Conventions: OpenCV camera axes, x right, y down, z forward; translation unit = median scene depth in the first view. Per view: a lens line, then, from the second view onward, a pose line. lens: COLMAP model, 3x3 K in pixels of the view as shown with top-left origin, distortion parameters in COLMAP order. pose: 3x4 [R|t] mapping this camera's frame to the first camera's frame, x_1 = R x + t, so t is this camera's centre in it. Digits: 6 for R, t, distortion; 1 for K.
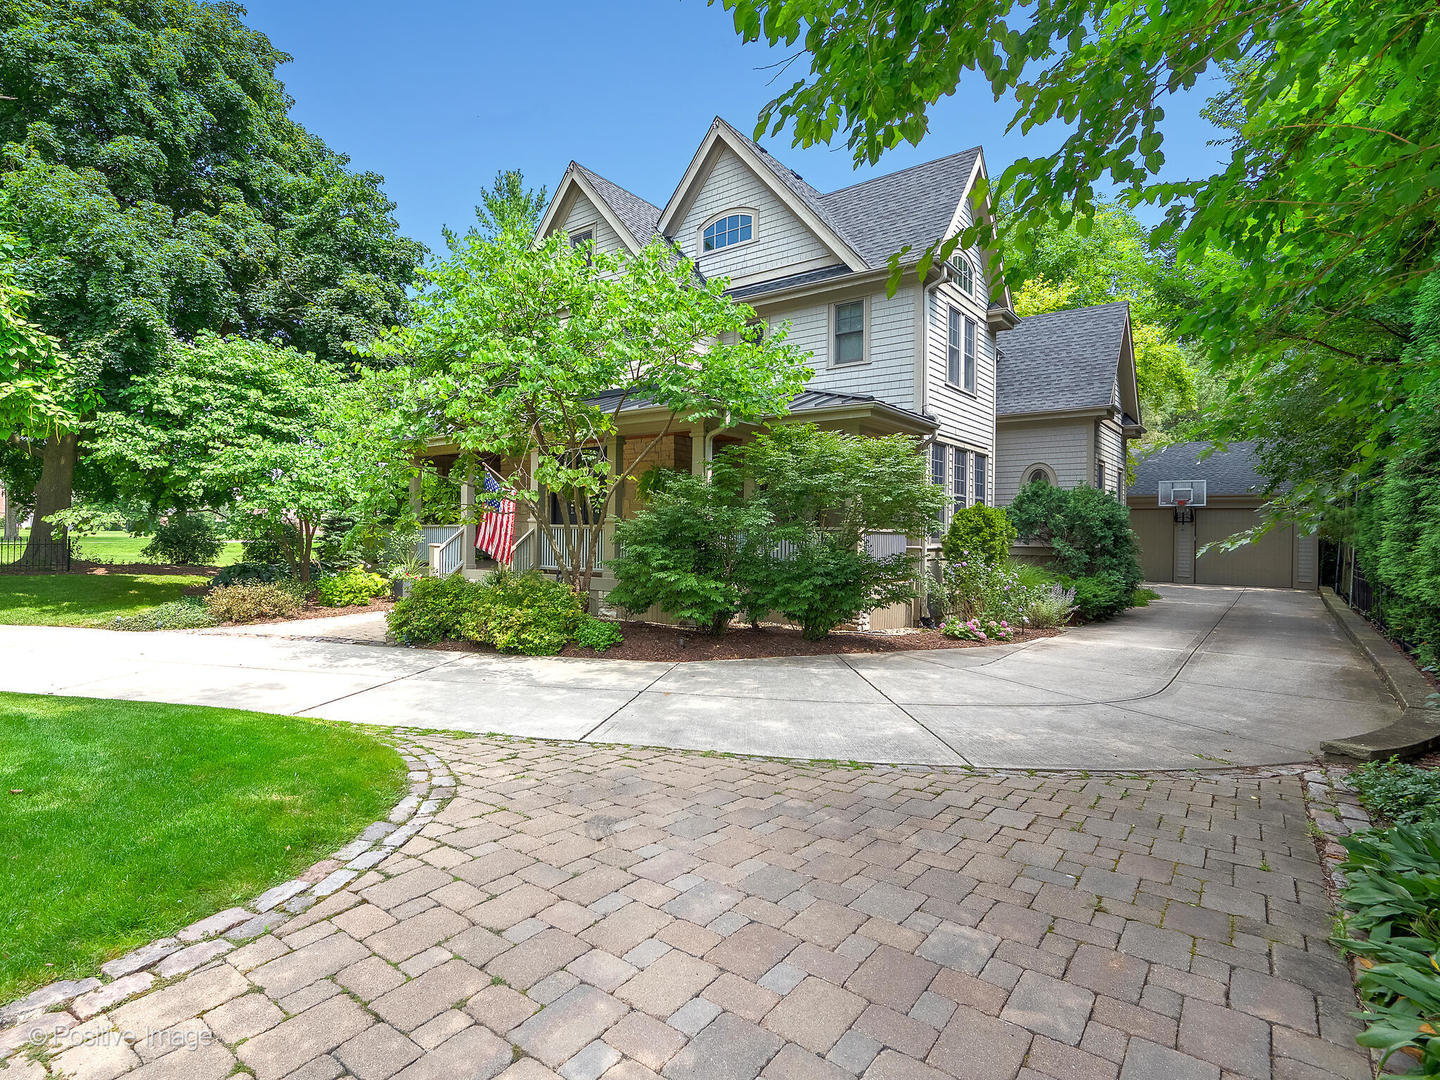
lens RADIAL K [[541.5, 0, 735.6], [0, 541.5, 497.2], [0, 0, 1]] dist [0.000326, -0.000338]
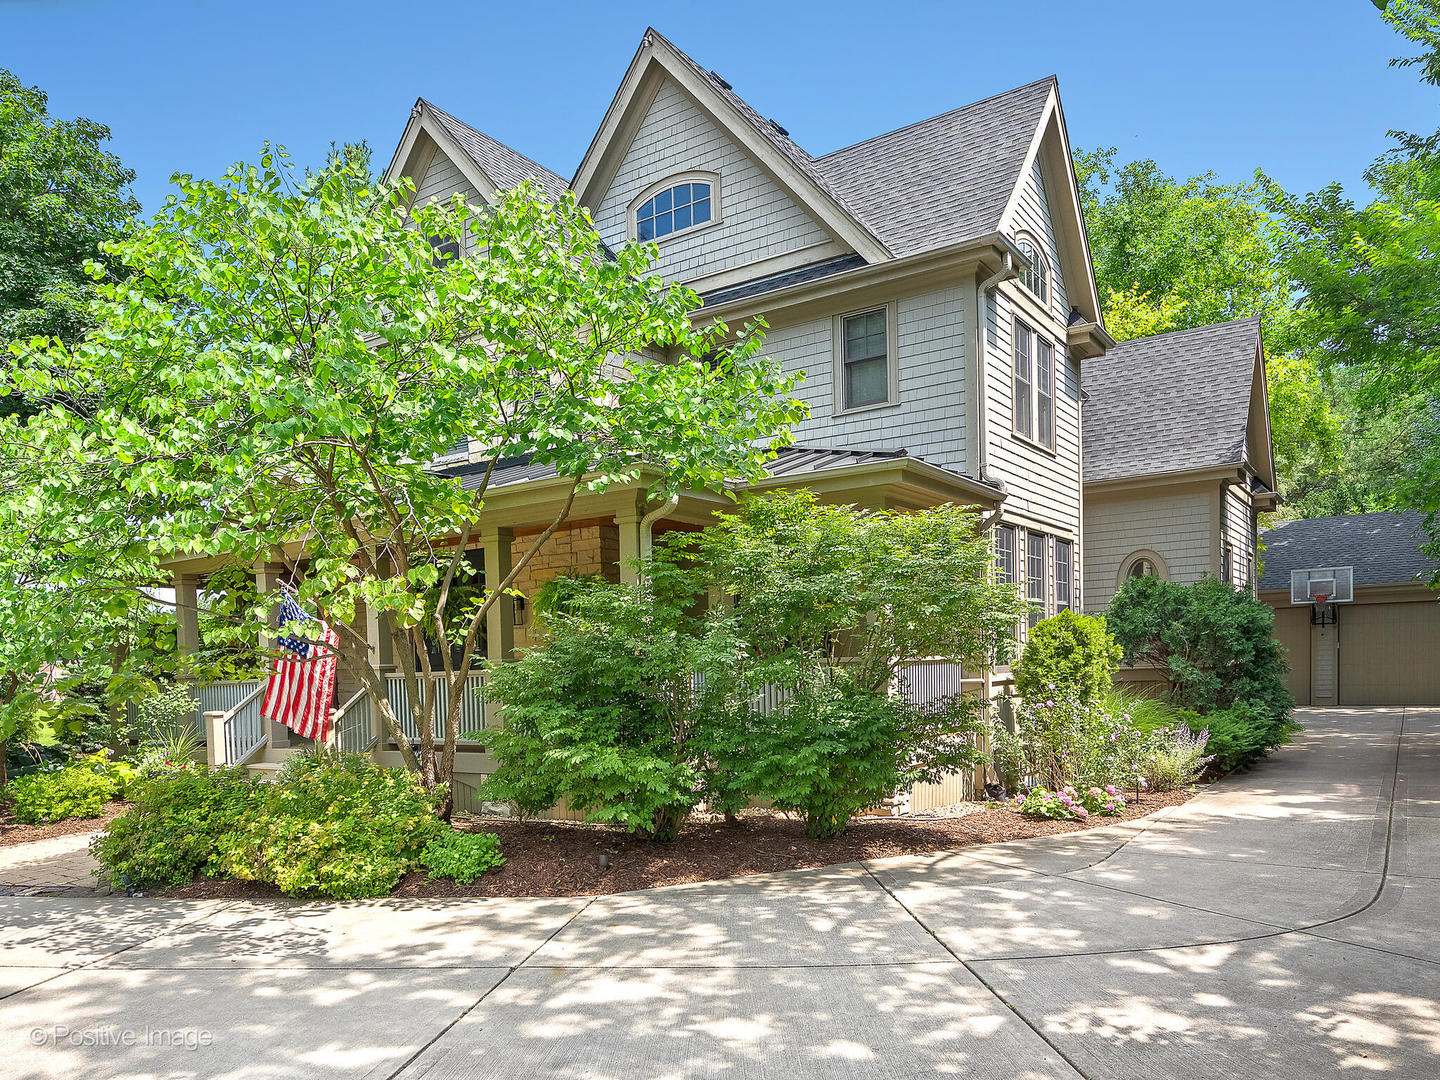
lens RADIAL K [[705.7, 0, 722.0], [0, 705.7, 656.1], [0, 0, 1]] dist [-0.001383, 0.000304]
pose [[0.999044, -0.042666, -0.009531, 0.029421], [0.043129, 0.997544, 0.055185, 0.000699], [0.007153, -0.055543, 0.998431, 0.127283]]
